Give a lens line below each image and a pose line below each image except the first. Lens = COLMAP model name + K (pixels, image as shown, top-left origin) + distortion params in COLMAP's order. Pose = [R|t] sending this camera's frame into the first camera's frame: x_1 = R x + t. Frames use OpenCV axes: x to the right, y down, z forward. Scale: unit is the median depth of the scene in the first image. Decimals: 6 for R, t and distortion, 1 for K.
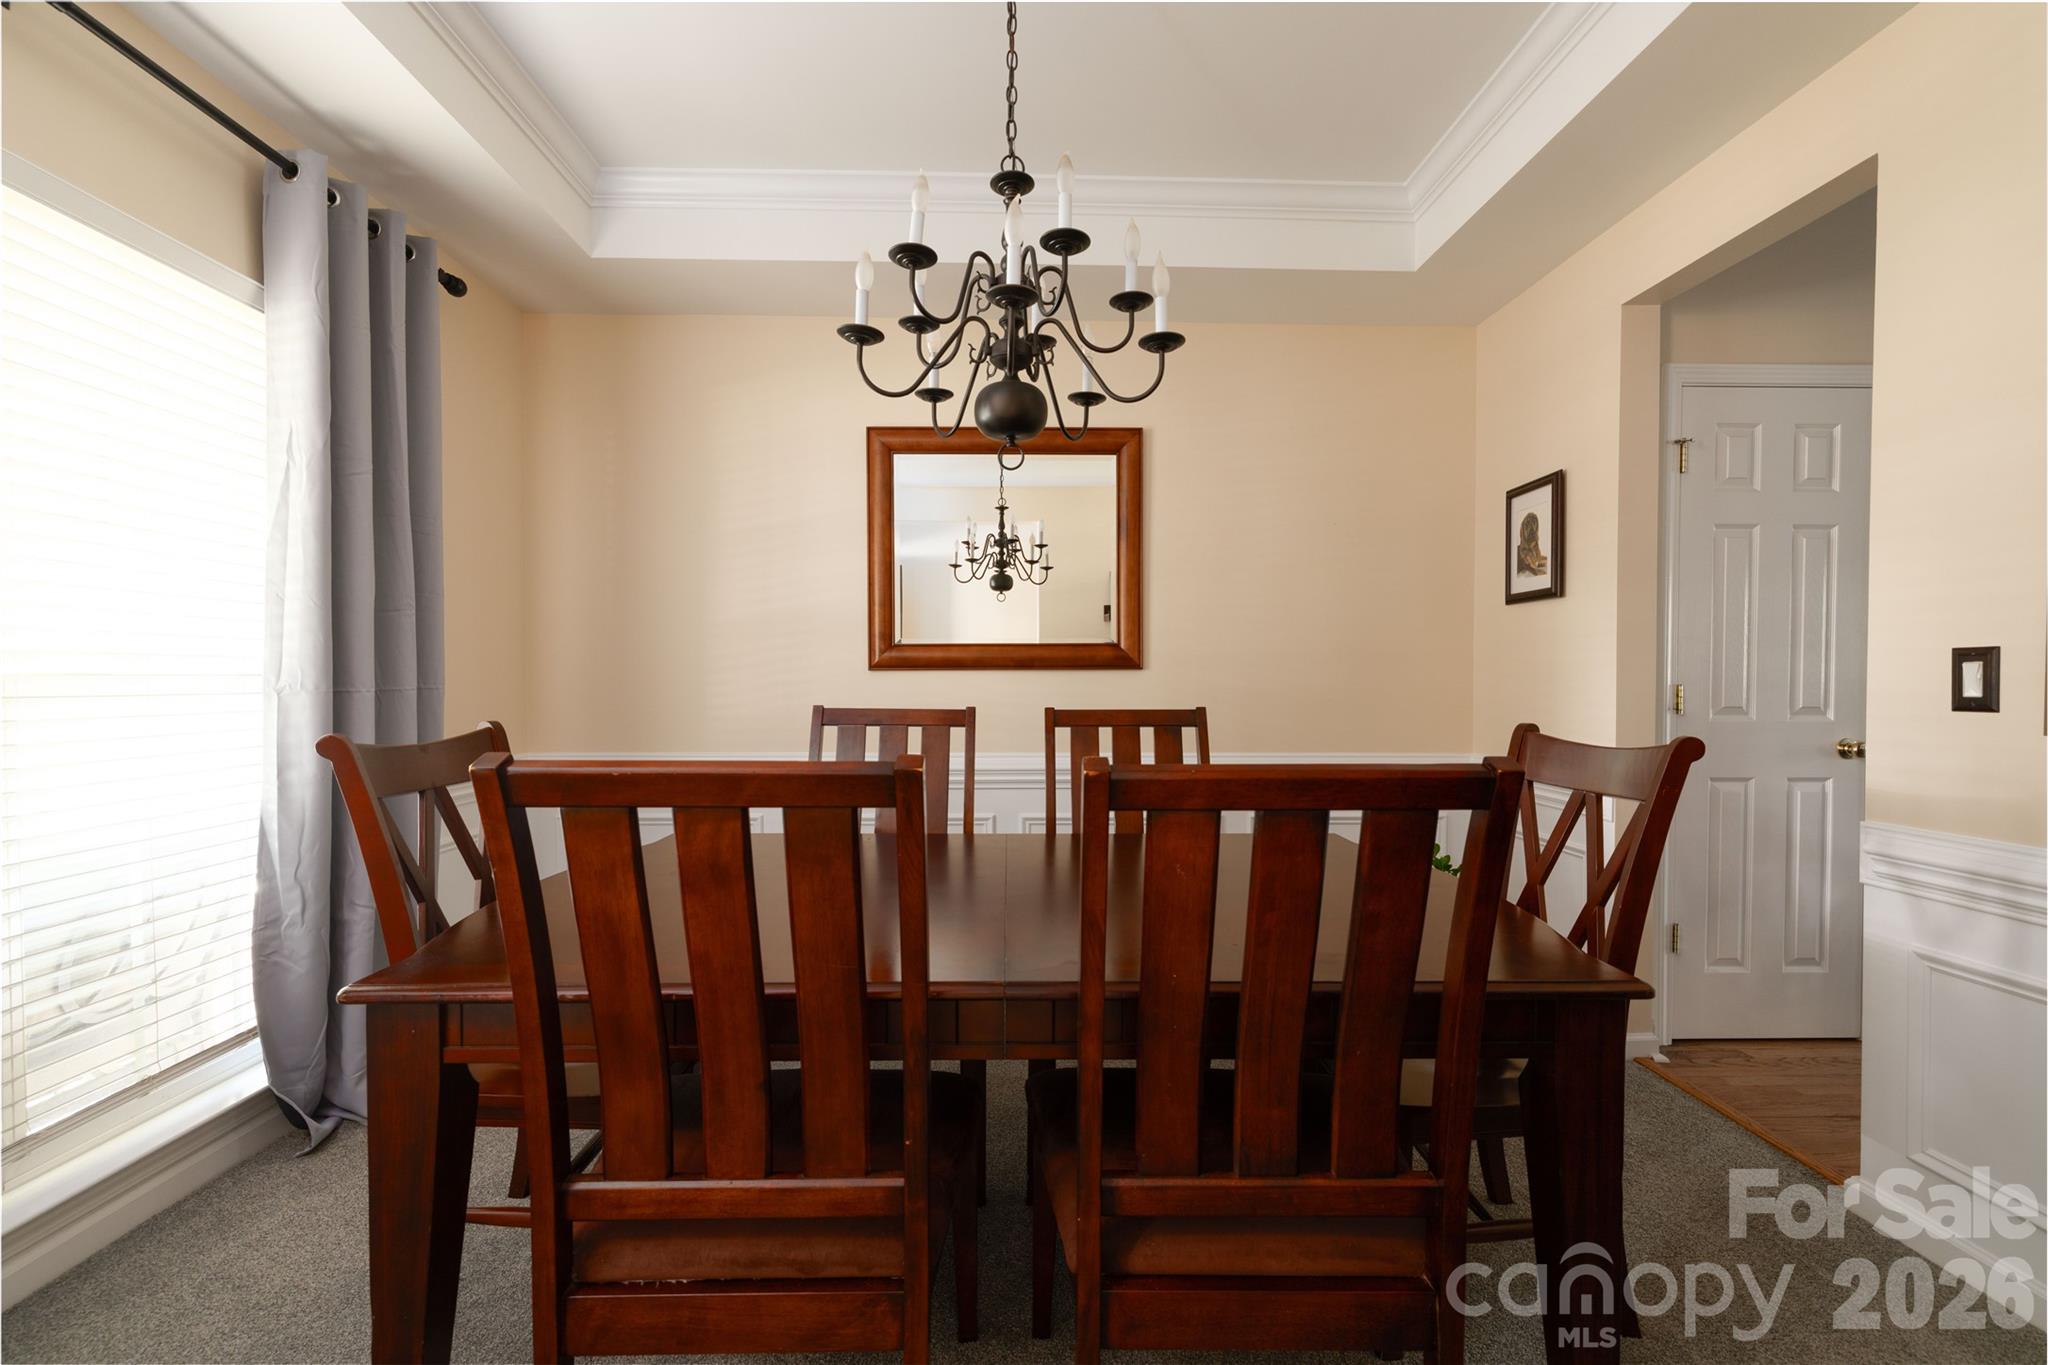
lens RADIAL K [[886.5, 0, 1026.3], [0, 886.5, 688.6], [0, 0, 1]] dist [-0.003841, -0.000648]
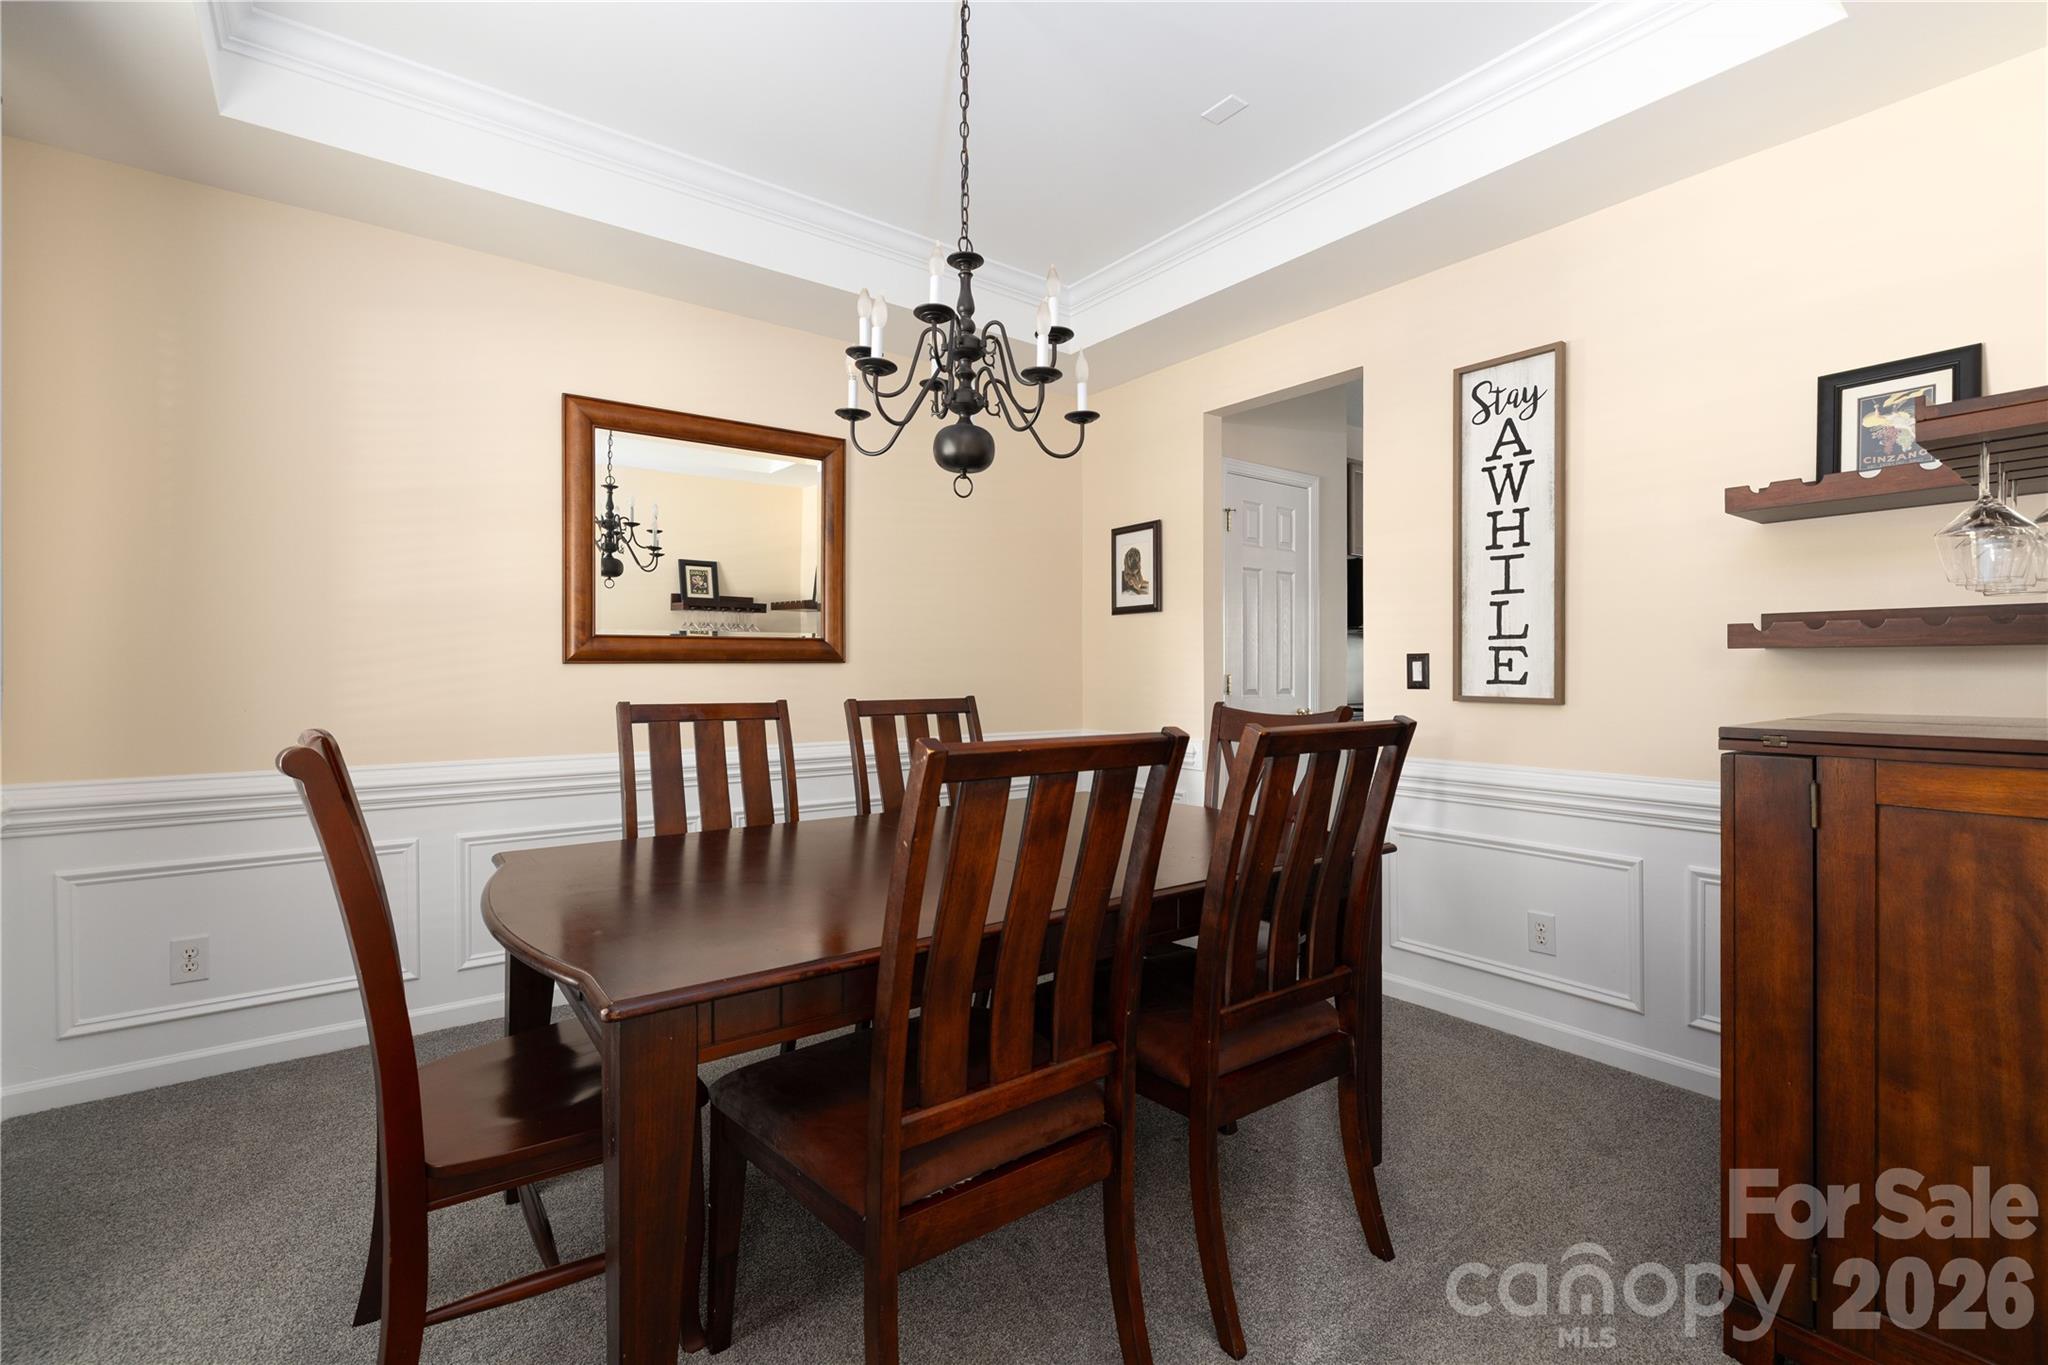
lens RADIAL K [[886.5, 0, 1043.9], [0, 886.5, 675.7], [0, 0, 1]] dist [-0.003841, -0.000648]
pose [[0.807246, -0.006549, 0.590179, -0.342911], [0.009670, 0.999951, -0.002130, -0.002070], [-0.590136, 0.007427, 0.807269, -0.009645]]
